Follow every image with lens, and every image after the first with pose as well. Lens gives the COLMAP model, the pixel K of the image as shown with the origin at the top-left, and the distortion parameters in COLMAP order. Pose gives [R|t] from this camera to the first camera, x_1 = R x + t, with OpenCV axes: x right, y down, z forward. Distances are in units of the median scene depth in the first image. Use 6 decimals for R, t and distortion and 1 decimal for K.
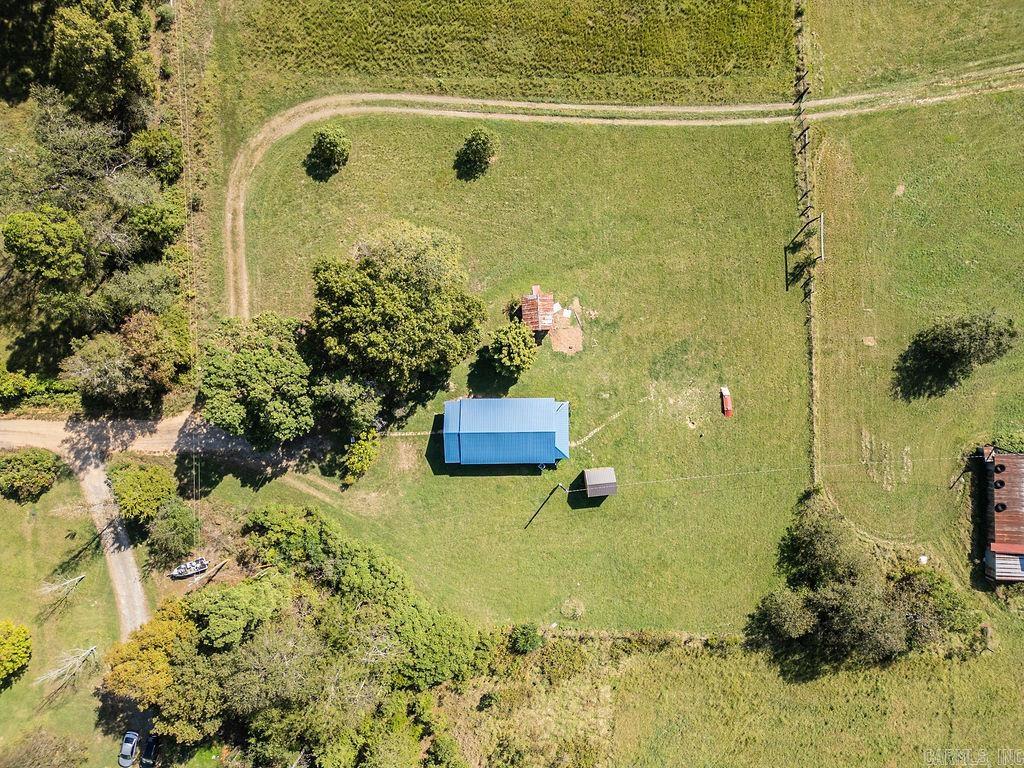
lens RADIAL K [[711.0, 0, 512.0], [0, 711.0, 384.0], [0, 0, 1]] dist [0.087047, -0.104072]
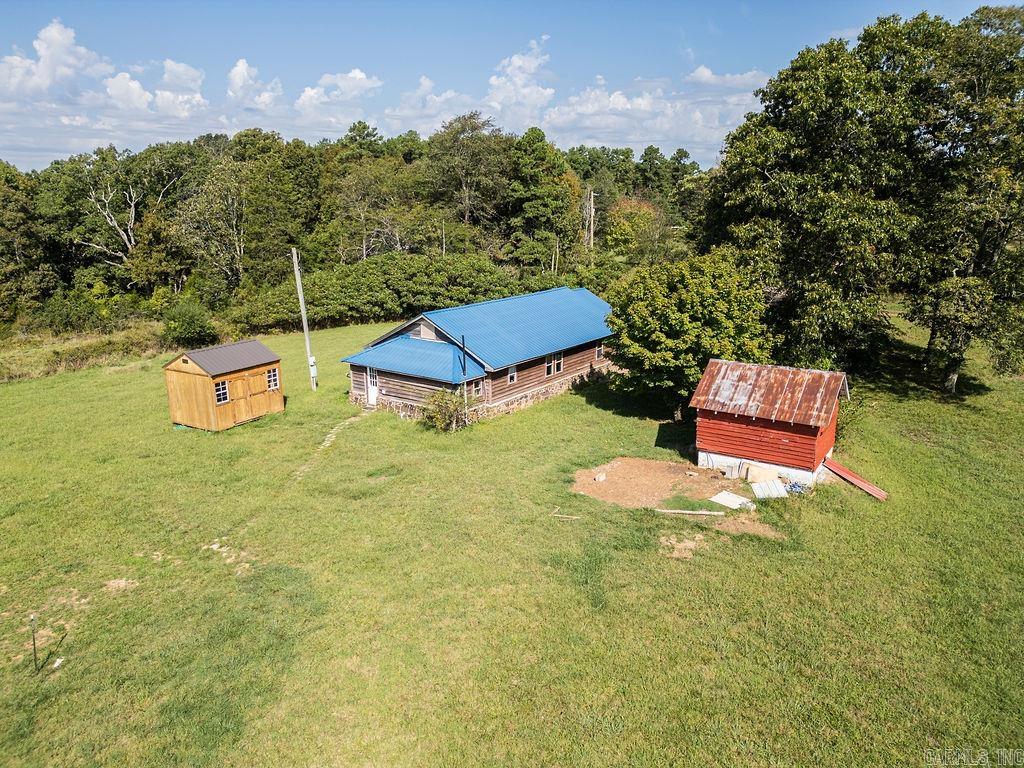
lens RADIAL K [[711.0, 0, 512.0], [0, 711.0, 384.0], [0, 0, 1]] dist [0.087047, -0.104072]
pose [[-0.611029, 0.205395, -0.764498, 0.301395], [-0.791470, -0.140482, 0.594844, -0.180190], [0.014780, 0.968544, 0.248403, 0.894115]]
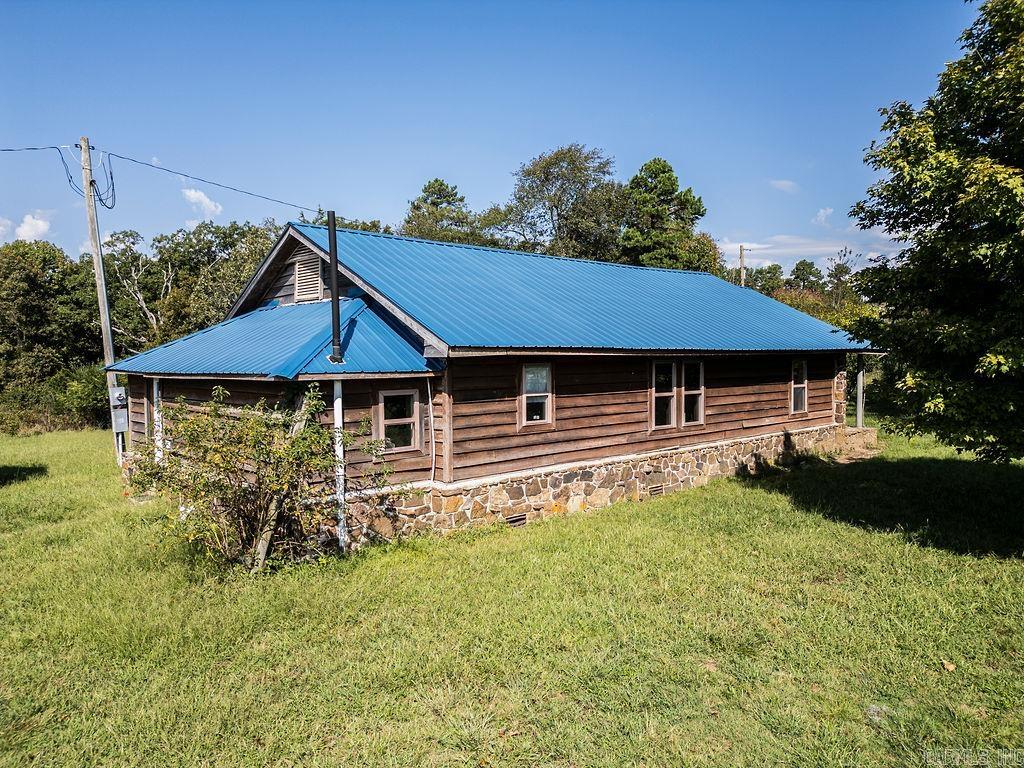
lens RADIAL K [[711.0, 0, 512.0], [0, 711.0, 384.0], [0, 0, 1]] dist [0.087047, -0.104072]
pose [[-0.746852, 0.035548, -0.664040, 0.111646], [-0.664808, -0.016491, 0.746833, -0.052911], [0.015598, 0.999232, 0.035949, 0.969419]]
